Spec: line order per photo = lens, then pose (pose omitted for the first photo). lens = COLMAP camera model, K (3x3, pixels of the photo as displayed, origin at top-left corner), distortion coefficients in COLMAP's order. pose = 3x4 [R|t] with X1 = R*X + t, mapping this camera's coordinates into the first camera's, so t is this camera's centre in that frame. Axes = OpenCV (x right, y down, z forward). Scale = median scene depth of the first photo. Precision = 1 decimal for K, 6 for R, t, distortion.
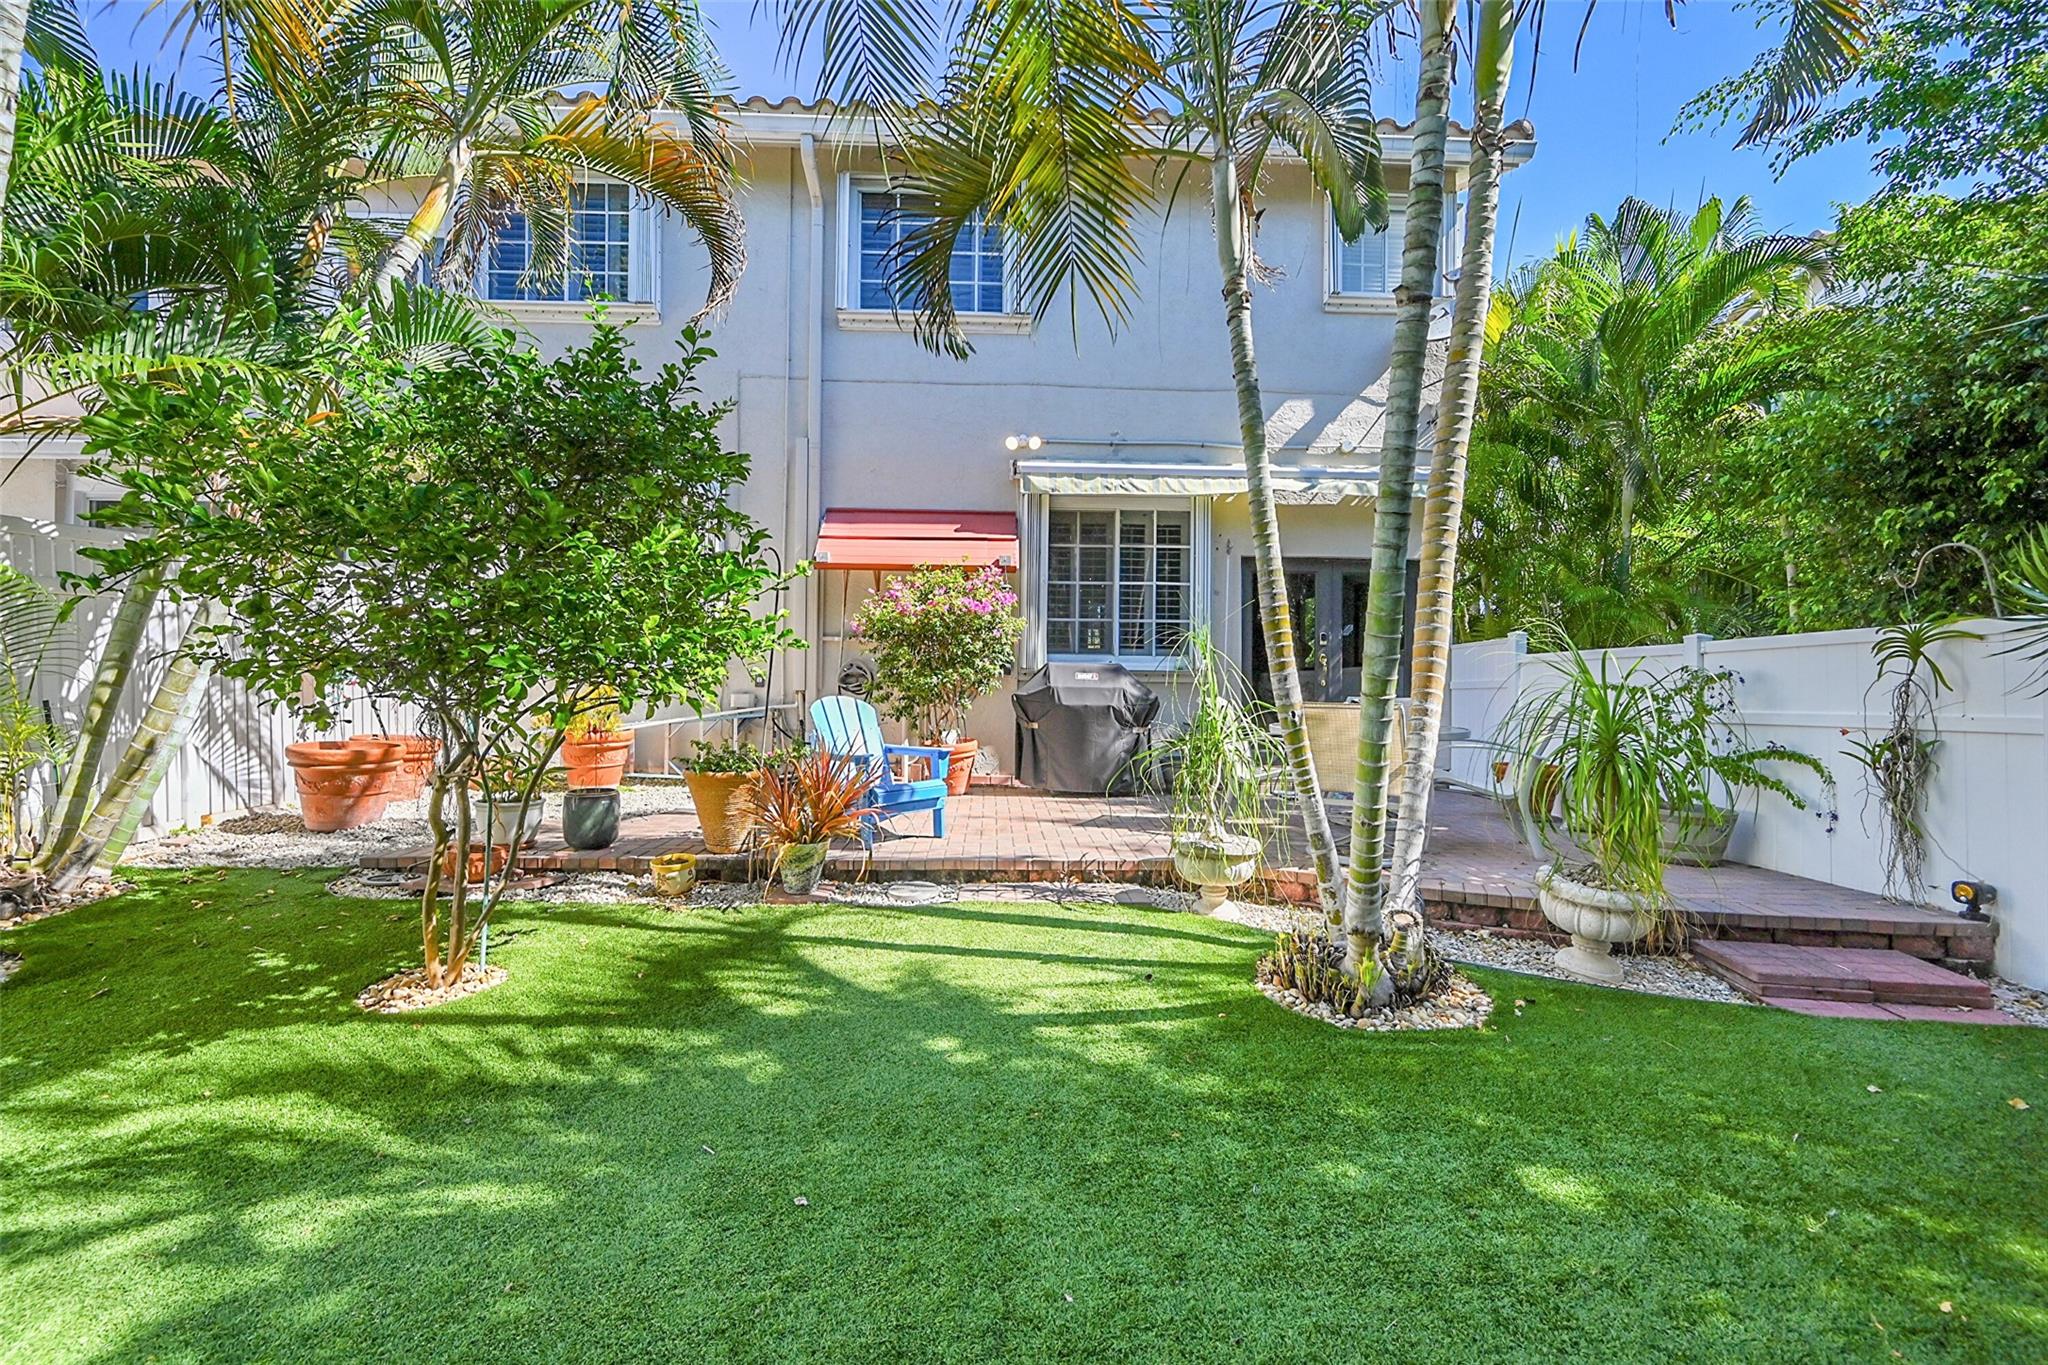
lens RADIAL K [[824.0, 0, 1024.0], [0, 824.0, 681.0], [0, 0, 1]] dist [-0.002538, -0.000226]
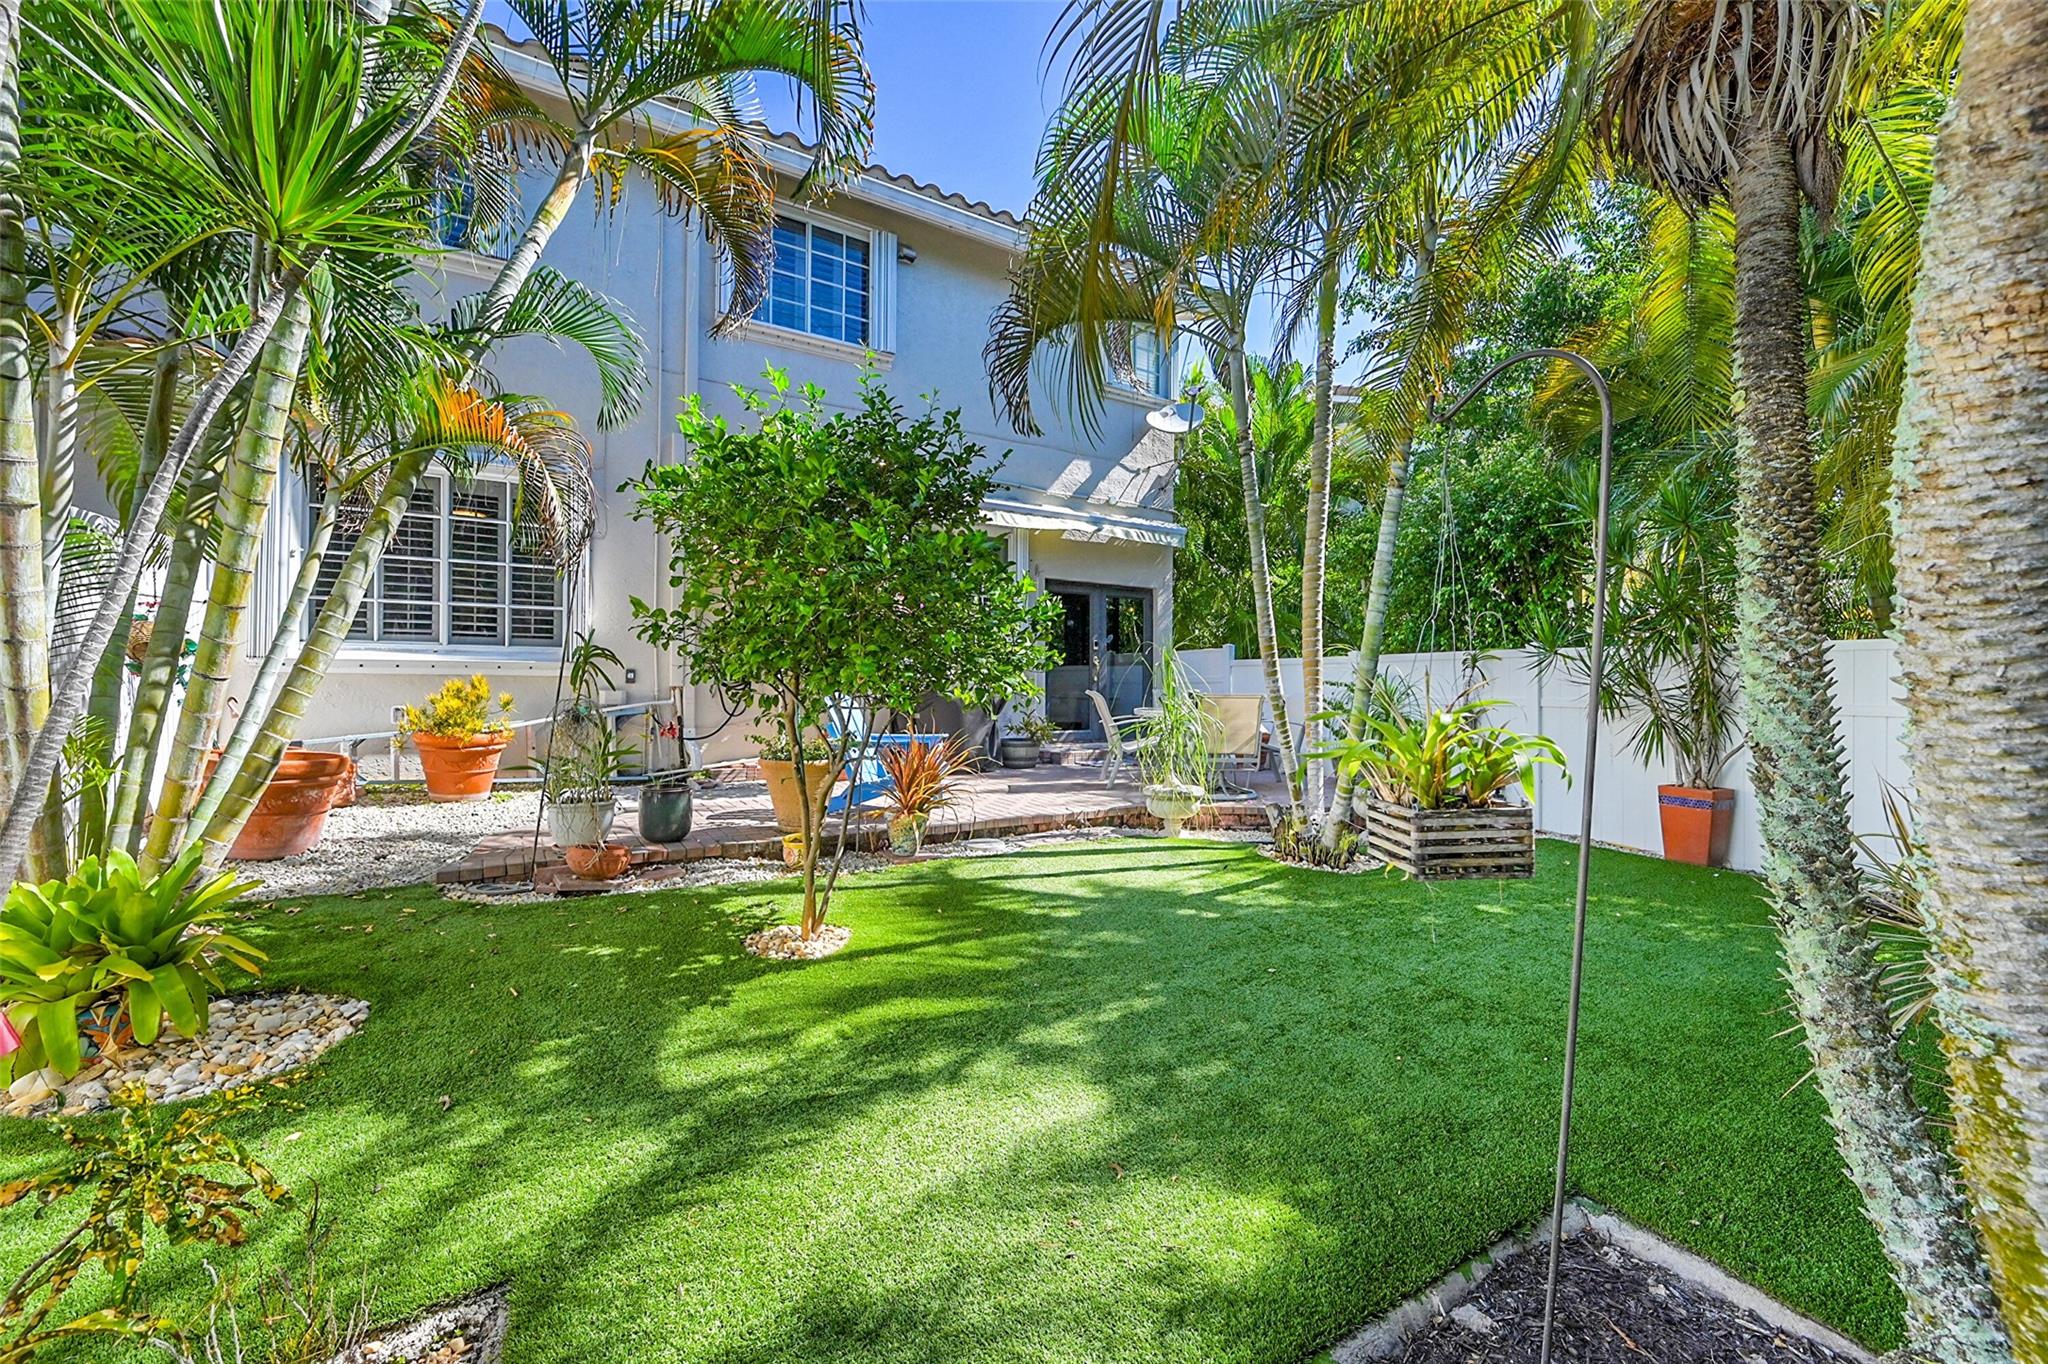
lens RADIAL K [[824.0, 0, 1024.1], [0, 824.0, 686.7], [0, 0, 1]] dist [-0.002538, -0.000226]
pose [[0.862957, -0.004396, 0.505259, -1.092779], [-0.002924, 0.999902, 0.013692, -0.011737], [-0.505269, -0.013293, 0.862859, -0.187759]]
